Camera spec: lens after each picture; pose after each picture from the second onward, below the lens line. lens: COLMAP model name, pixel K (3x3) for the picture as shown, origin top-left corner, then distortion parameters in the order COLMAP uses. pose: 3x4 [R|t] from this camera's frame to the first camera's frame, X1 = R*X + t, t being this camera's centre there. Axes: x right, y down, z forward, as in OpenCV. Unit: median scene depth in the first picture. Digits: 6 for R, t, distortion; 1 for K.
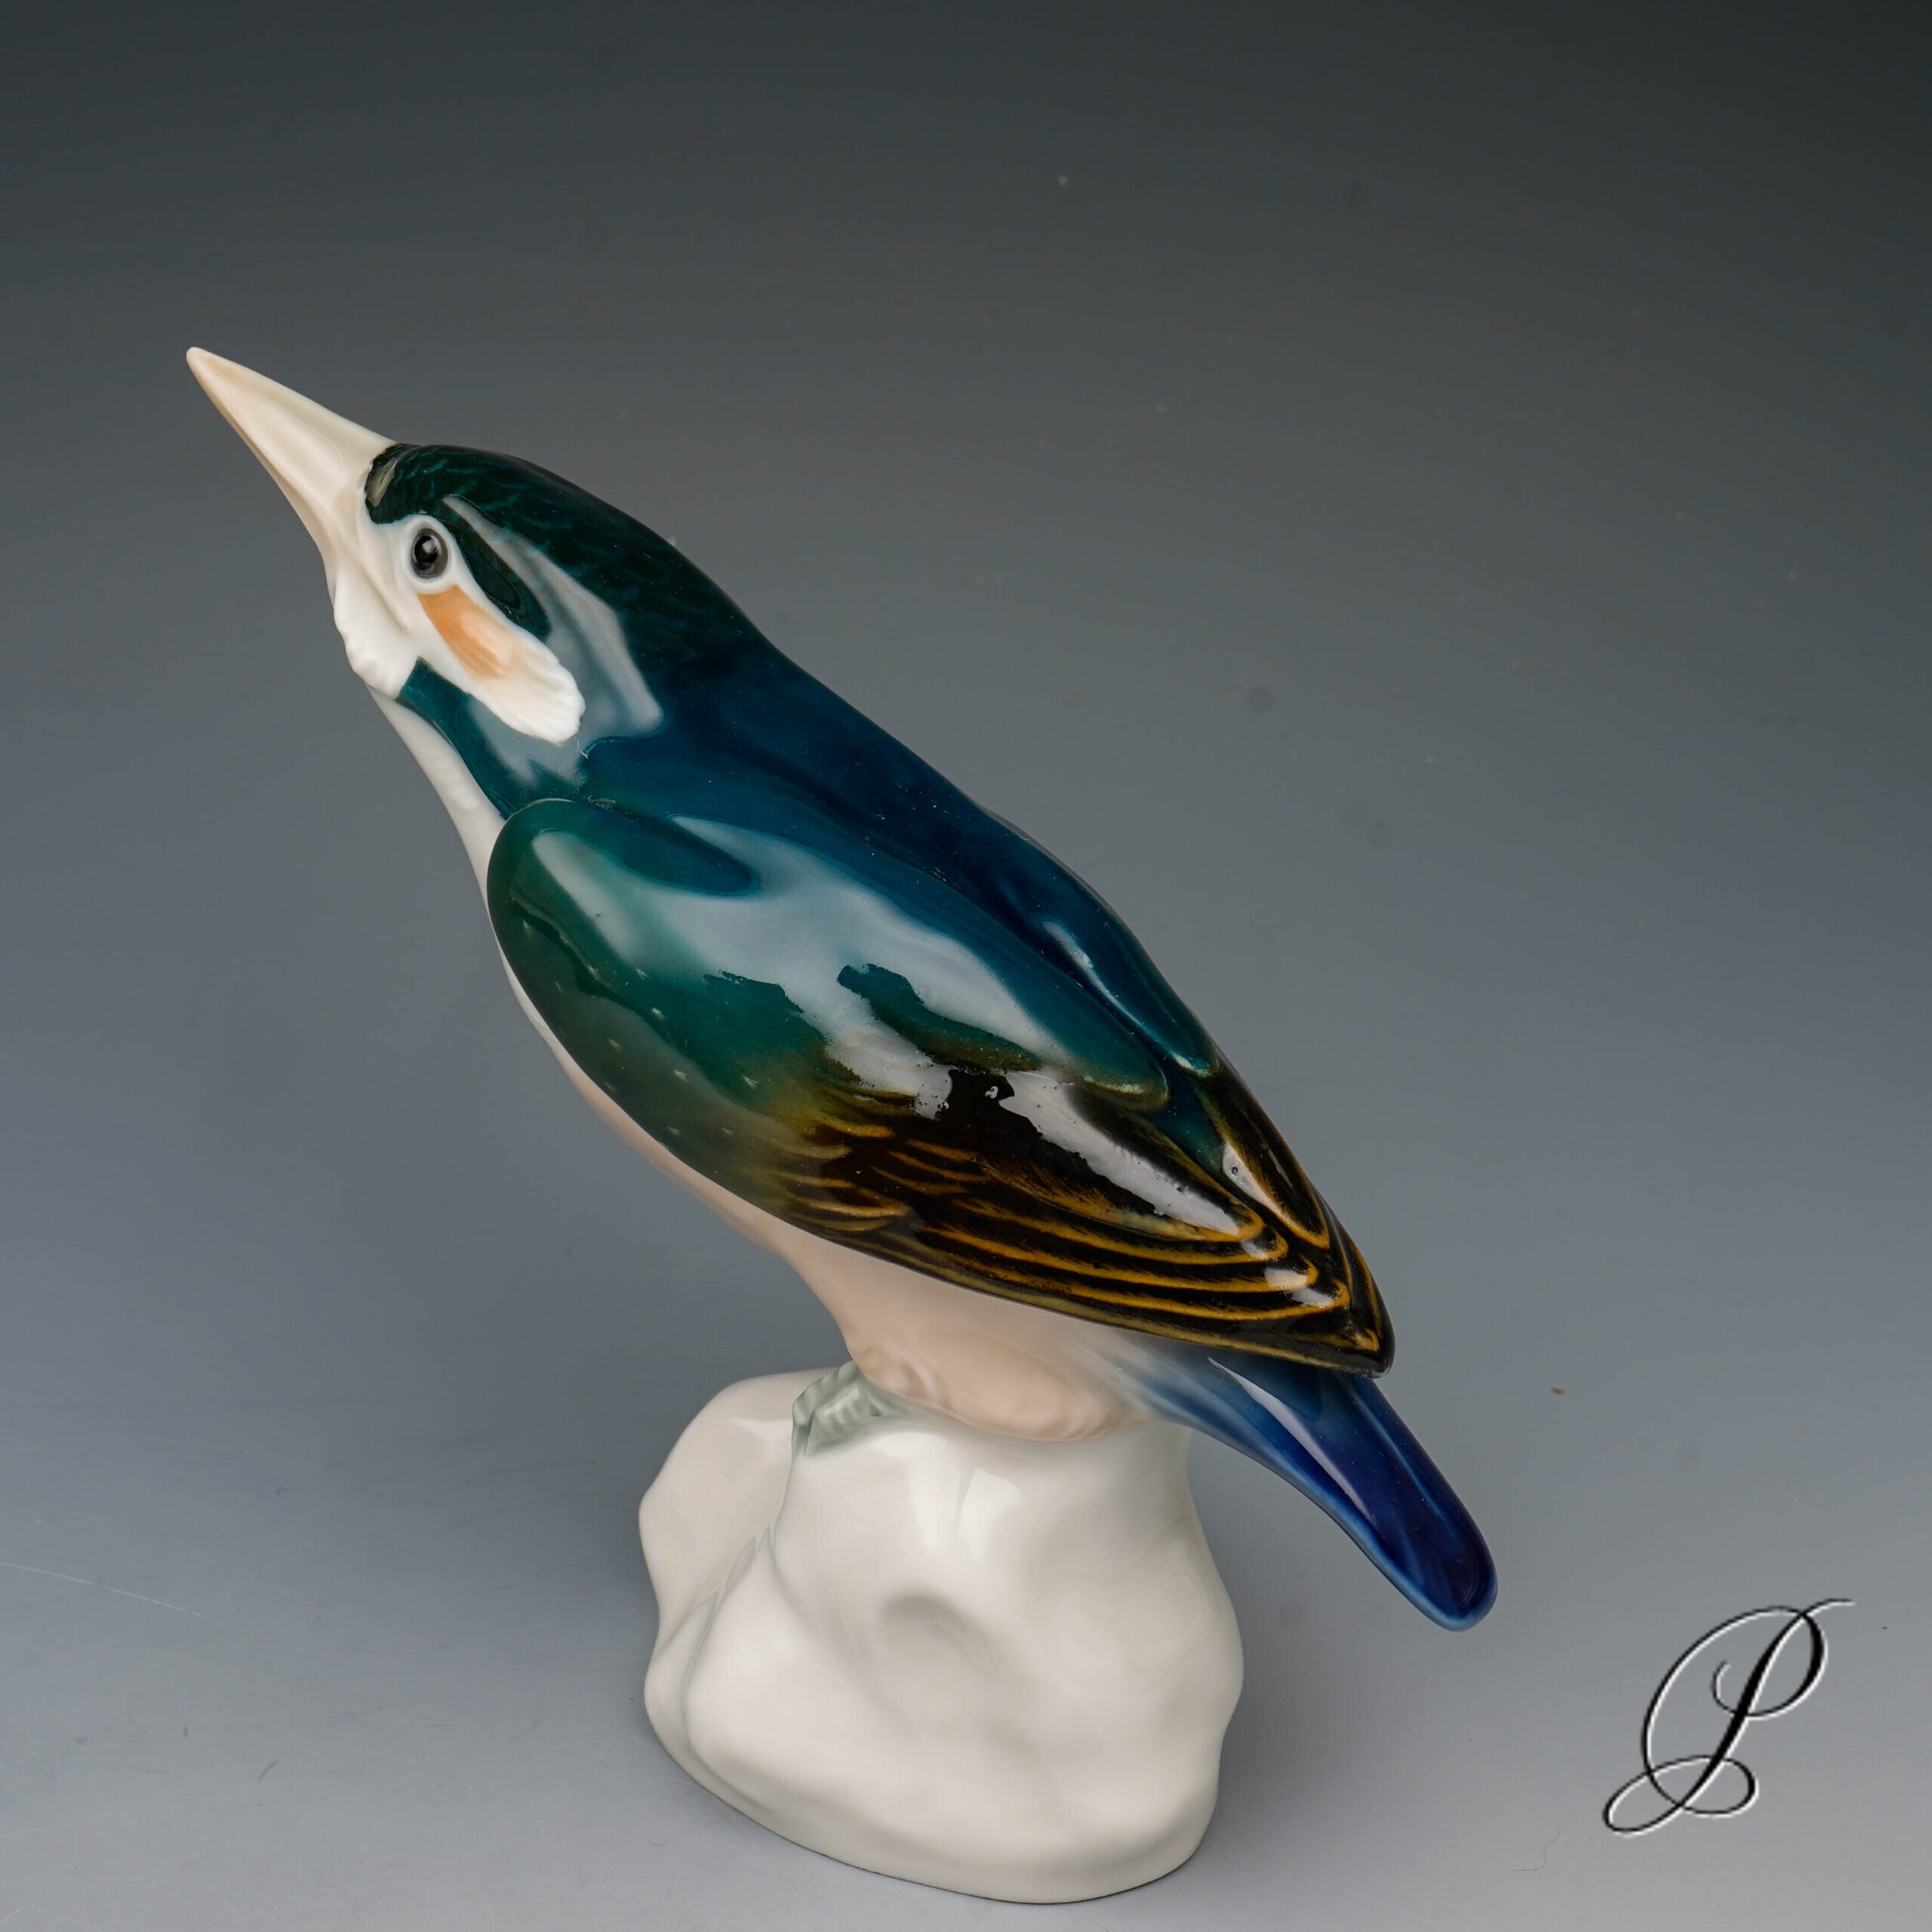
lens RADIAL K [[3312.3, 0, 963.6], [0, 3312.3, 966.3], [0, 0, 1]] dist [-0.001744, 0.000000]
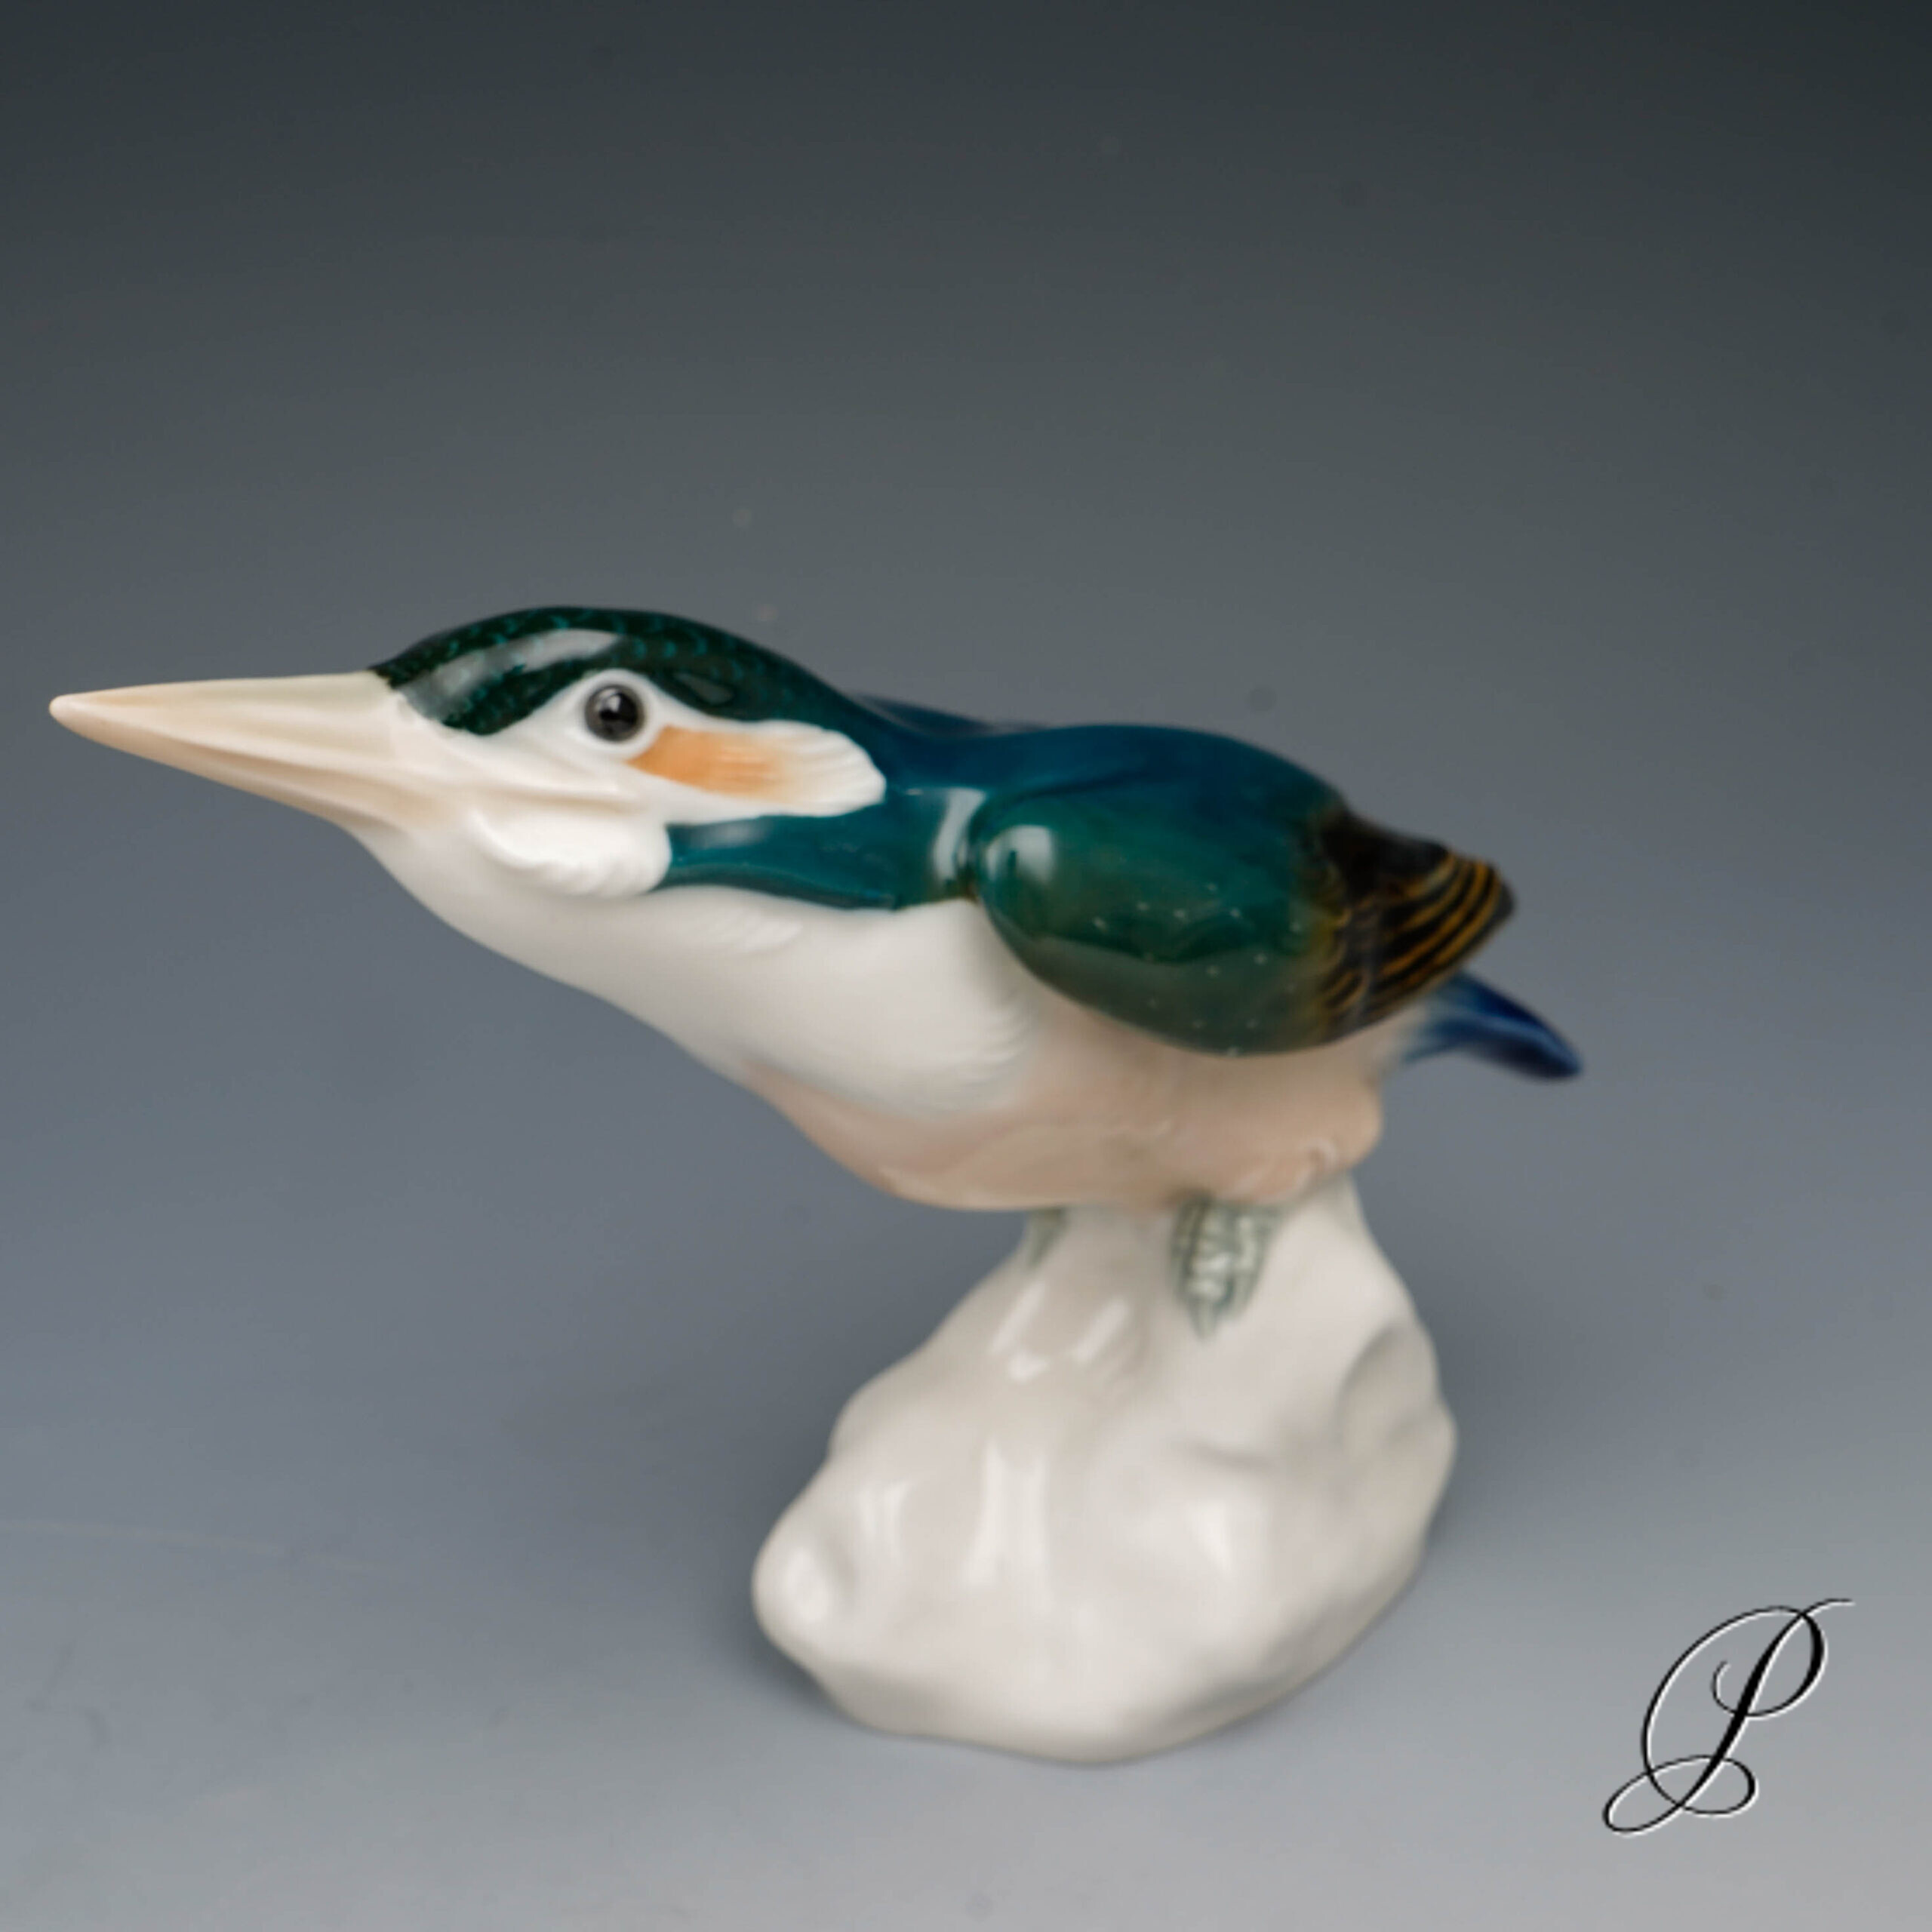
lens RADIAL K [[3312.3, 0, 975.6], [0, 3312.3, 966.0], [0, 0, 1]] dist [-0.001744, 0.000000]
pose [[0.321492, -0.451470, 0.832357, -0.953947], [0.484304, 0.833749, 0.265166, -0.275407], [-0.813691, 0.317865, 0.486692, 0.579750]]
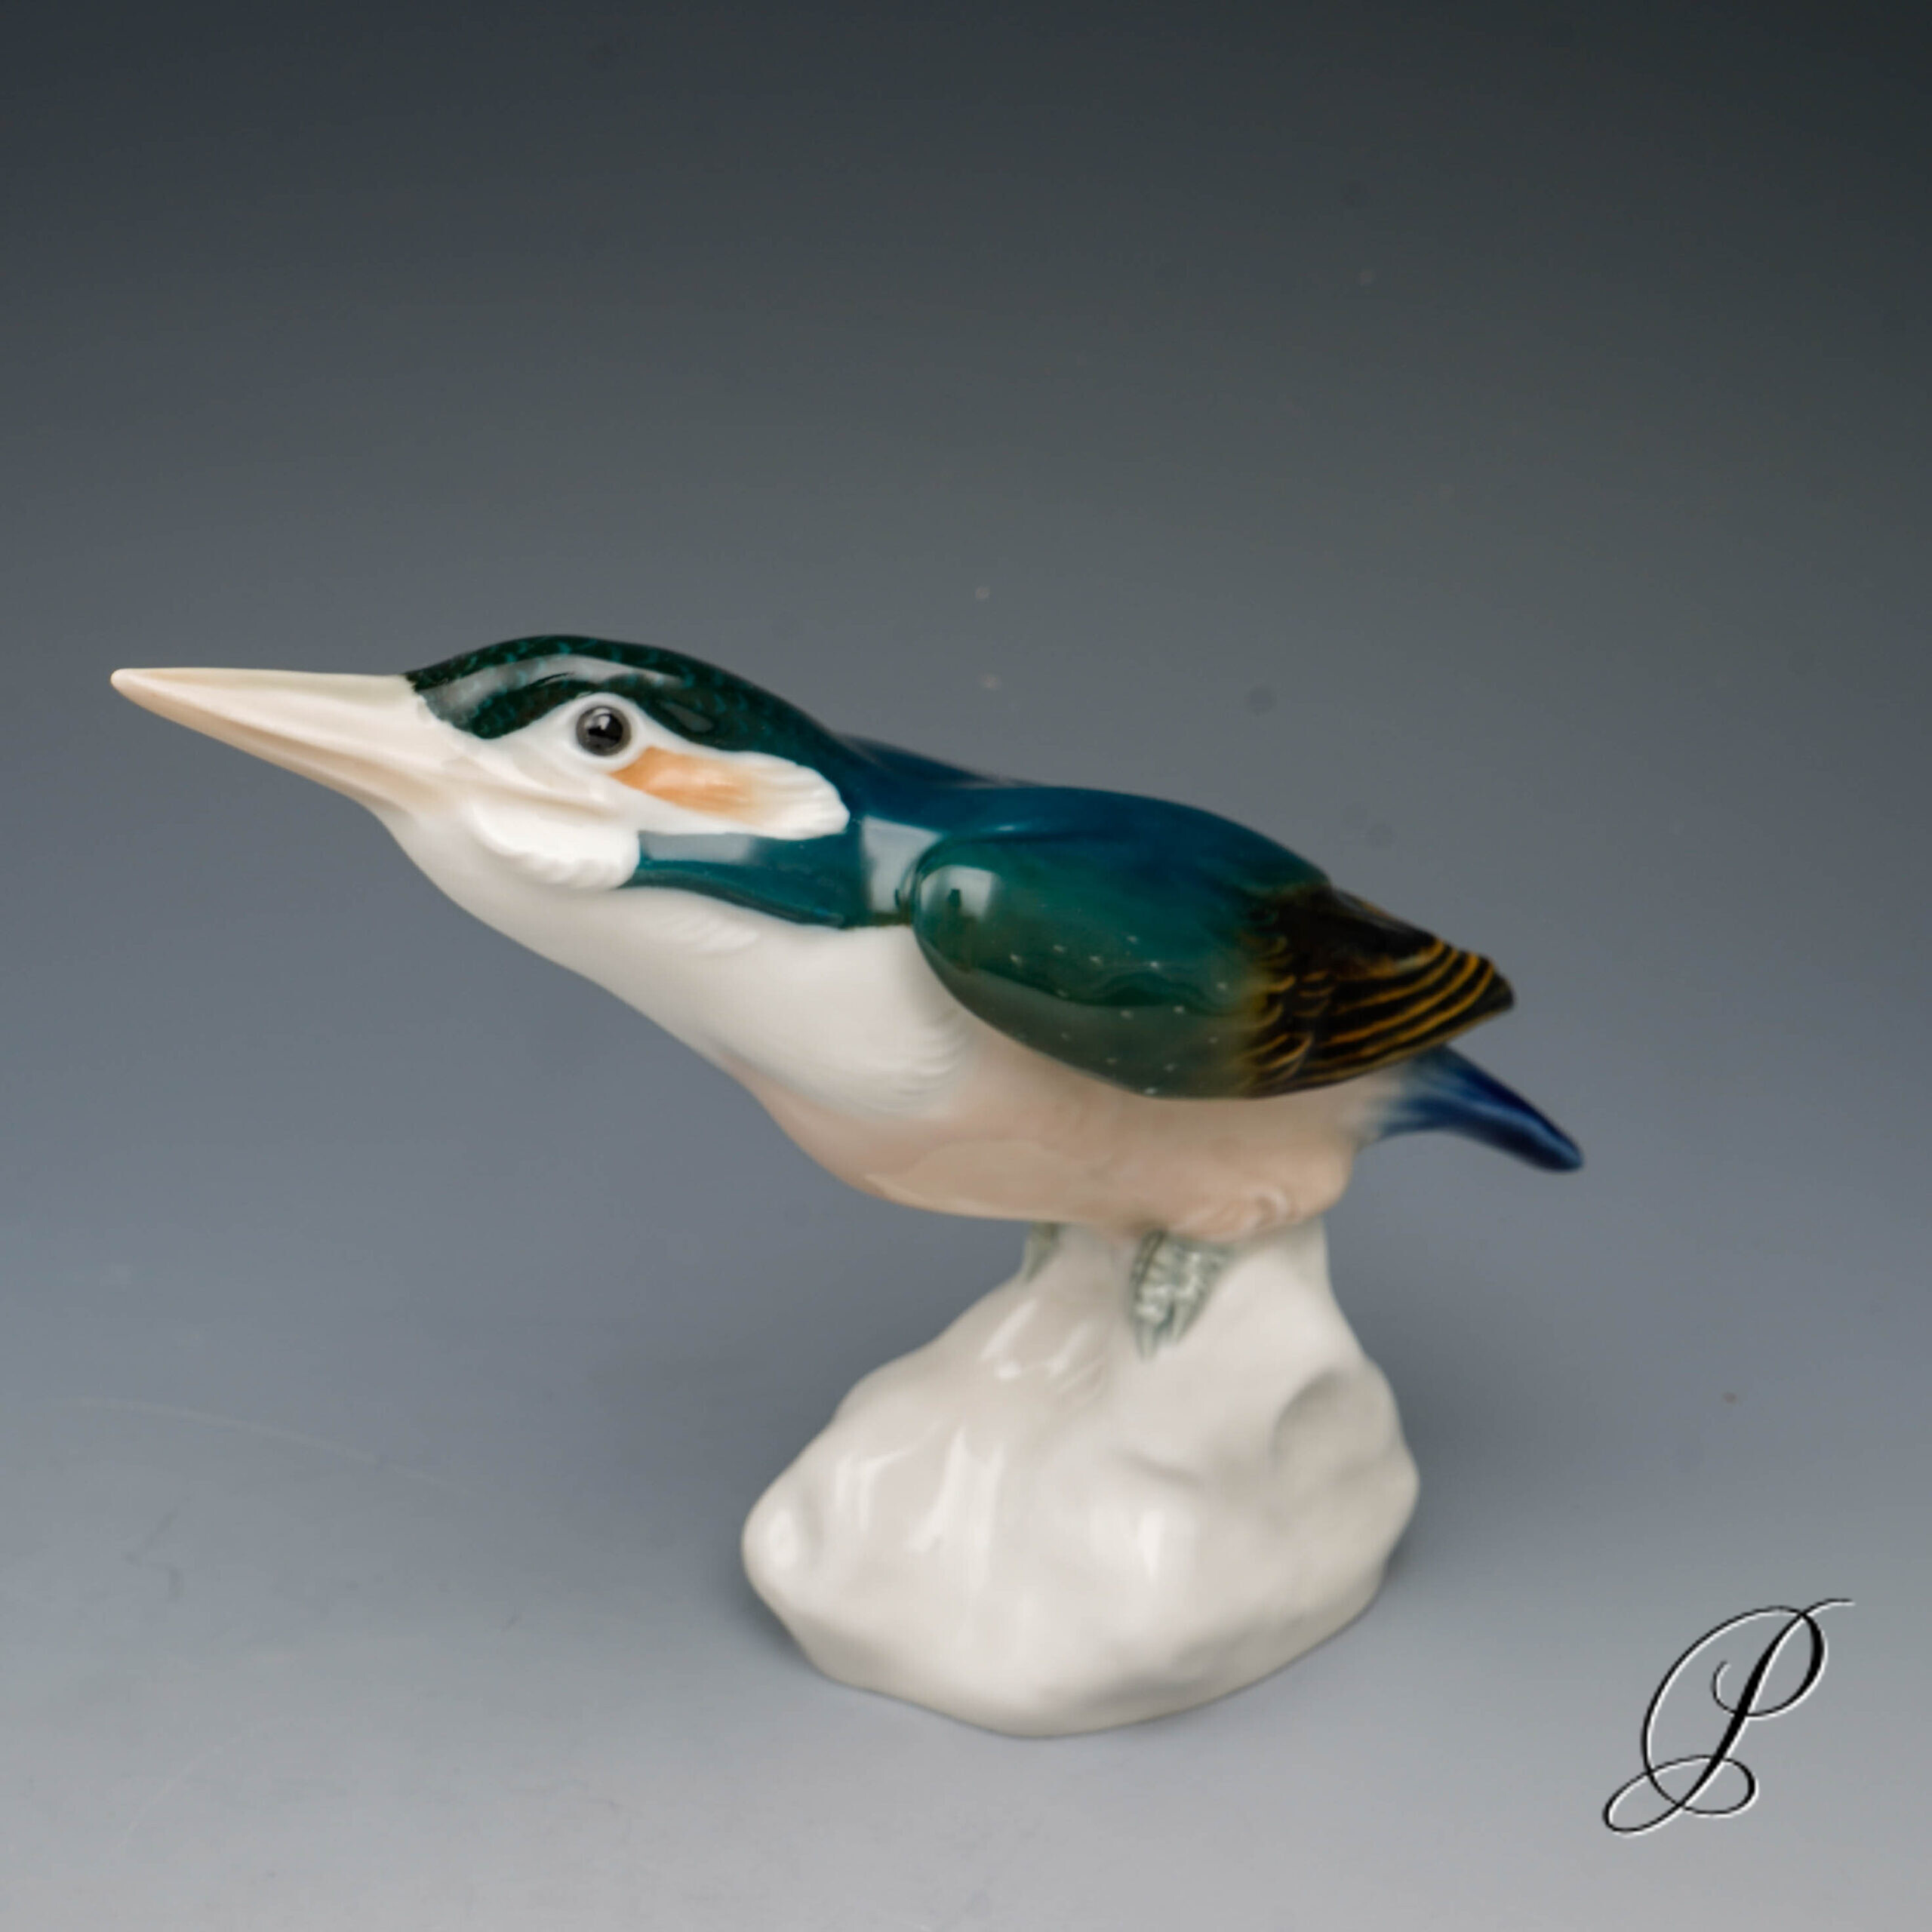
lens RADIAL K [[3312.3, 0, 965.0], [0, 3312.3, 968.1], [0, 0, 1]] dist [-0.001744, 0.000000]
pose [[0.500944, -0.385640, 0.774814, -0.981336], [0.427747, 0.888579, 0.165709, -0.195873], [-0.752388, 0.248413, 0.610085, 0.368850]]
